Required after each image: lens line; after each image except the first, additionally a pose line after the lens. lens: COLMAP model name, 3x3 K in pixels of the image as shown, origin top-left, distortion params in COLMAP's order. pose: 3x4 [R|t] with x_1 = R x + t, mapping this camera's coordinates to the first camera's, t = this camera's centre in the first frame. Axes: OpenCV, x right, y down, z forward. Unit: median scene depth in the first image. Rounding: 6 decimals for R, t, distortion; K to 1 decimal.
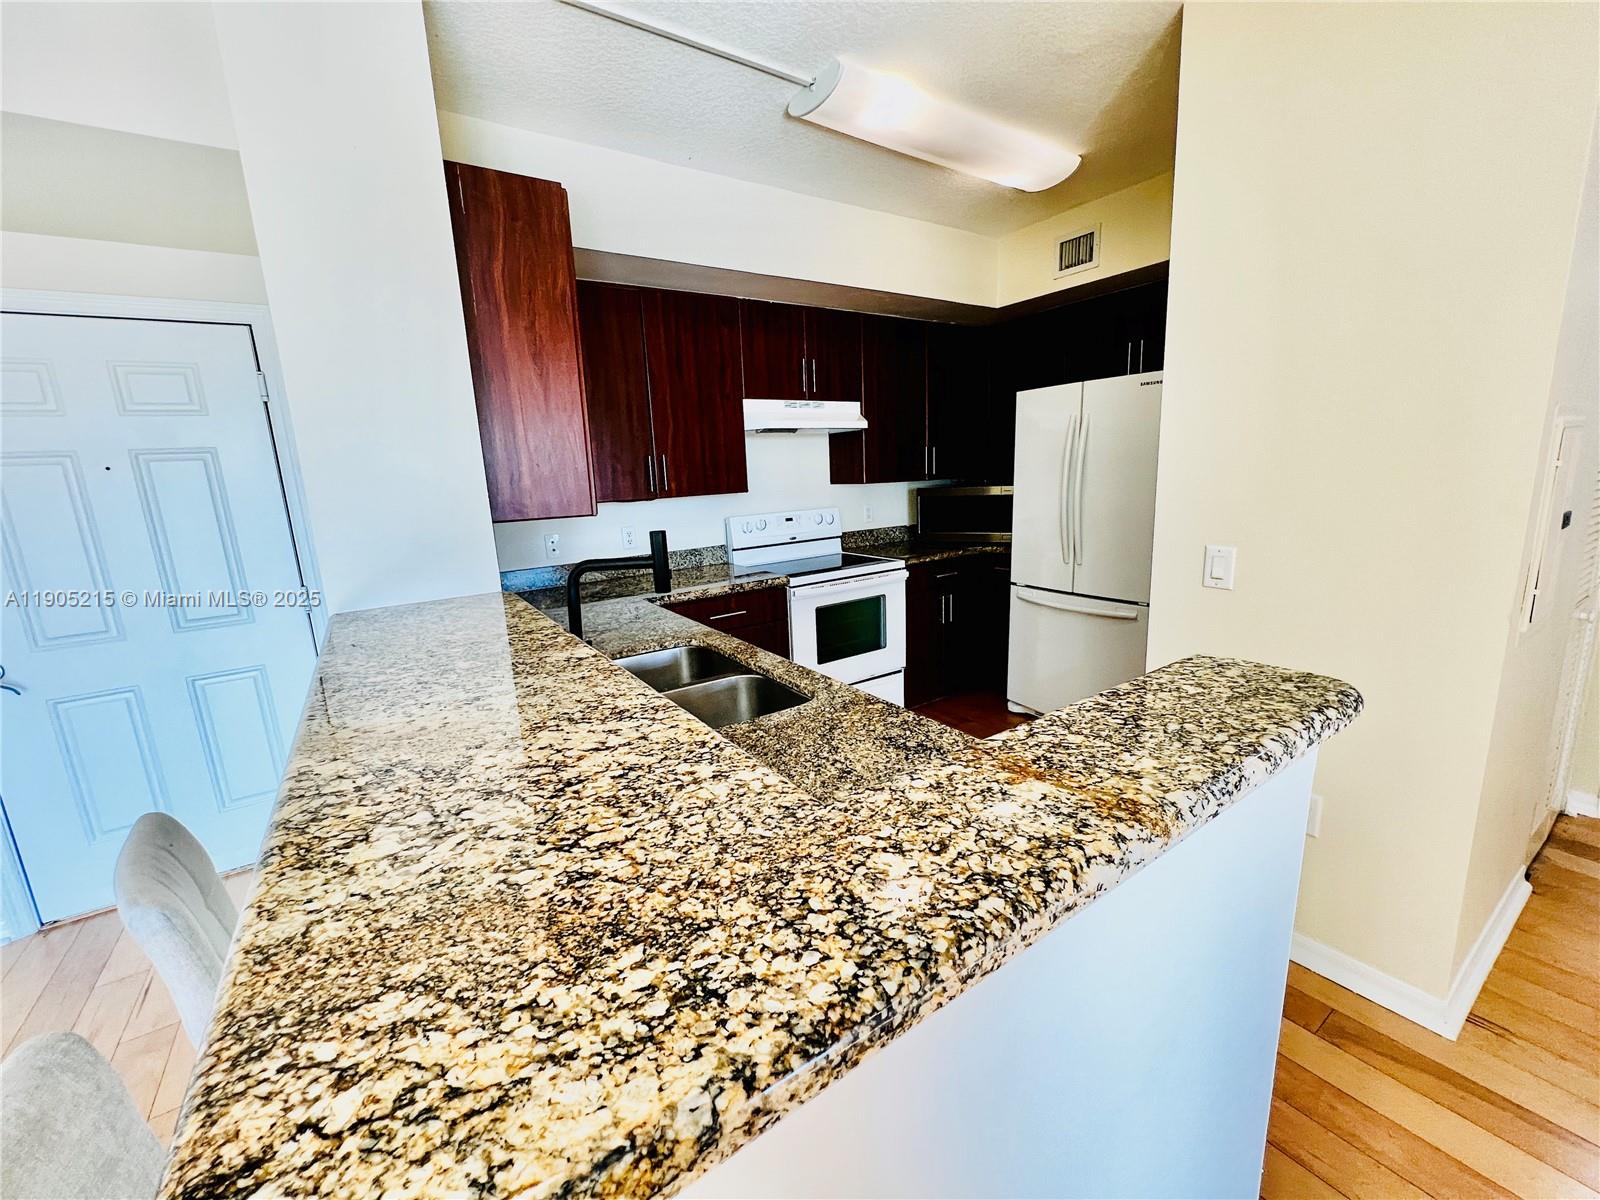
lens RADIAL K [[637.9, 0, 795.8], [0, 637.9, 590.6], [0, 0, 1]] dist [-0.000258, -0.000027]
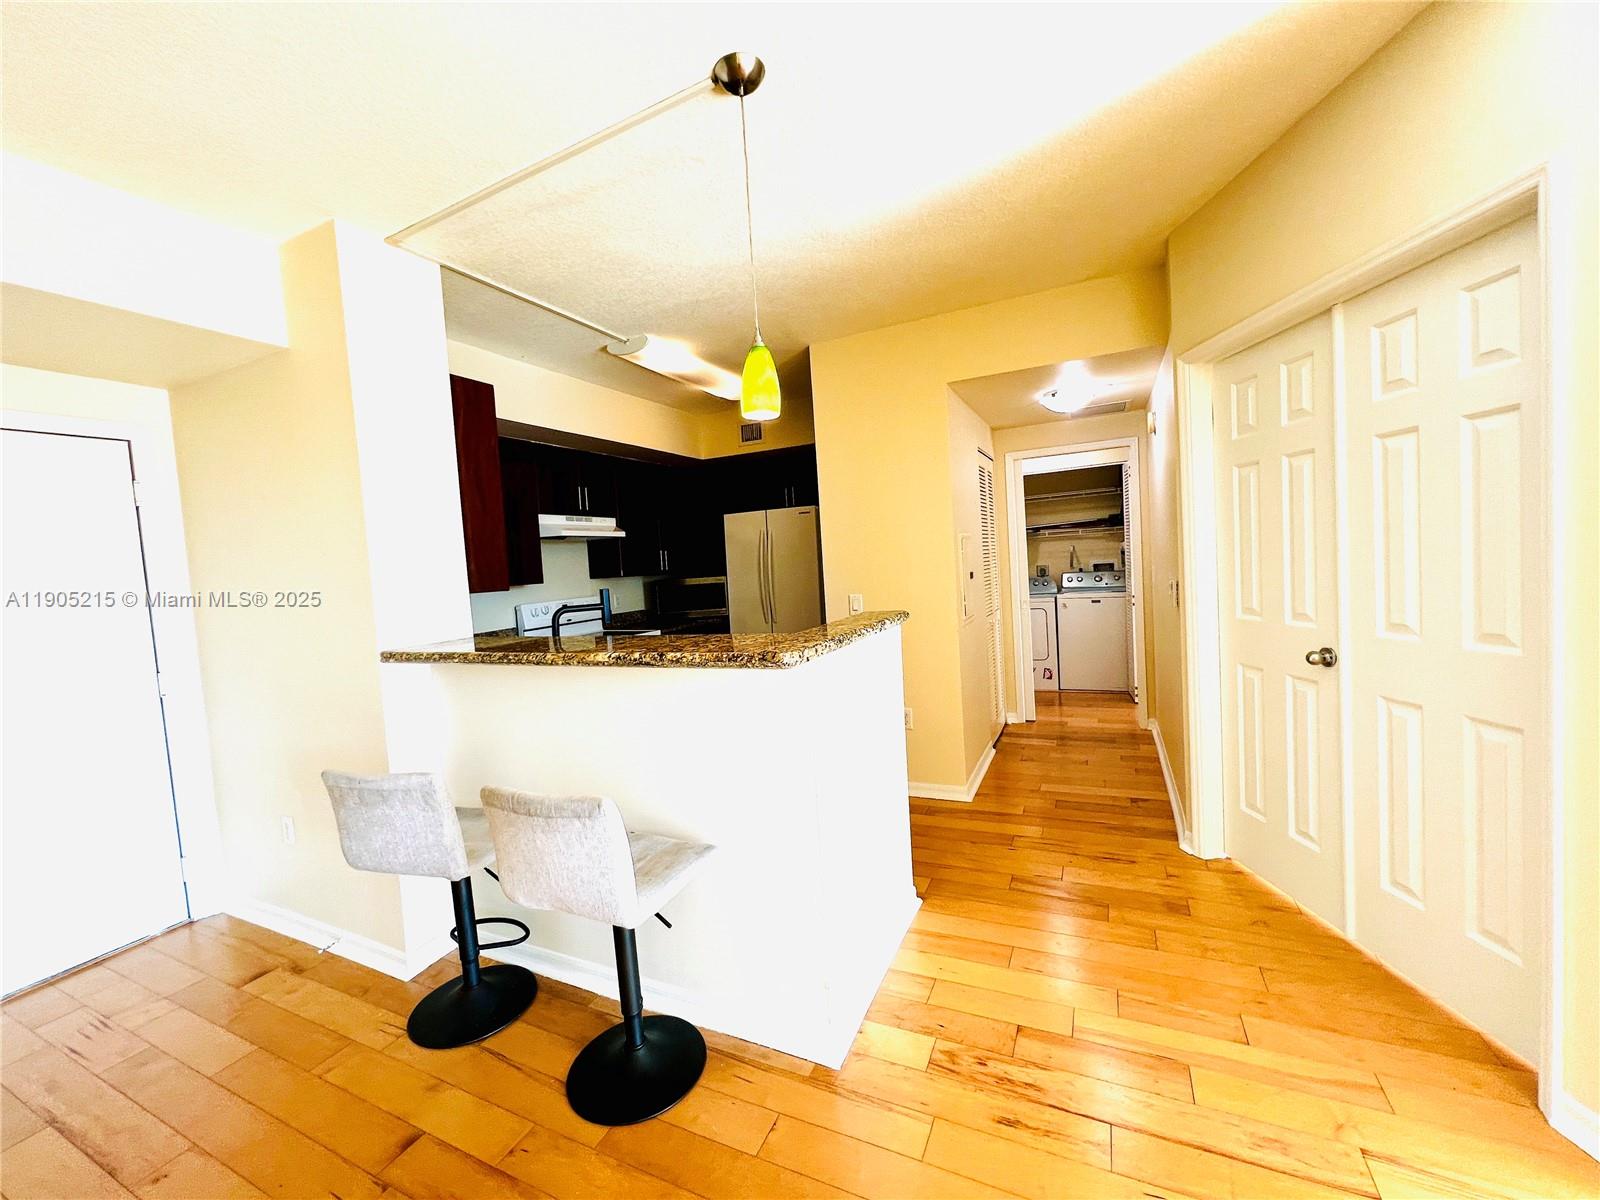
lens RADIAL K [[646.9, 0, 793.2], [0, 646.9, 602.2], [0, 0, 1]] dist [-0.001336, -0.000080]
pose [[0.863157, -0.040550, 0.503304, -0.307890], [0.121526, 0.984154, -0.129124, 0.118931], [-0.490093, 0.172619, 0.854407, -0.377839]]
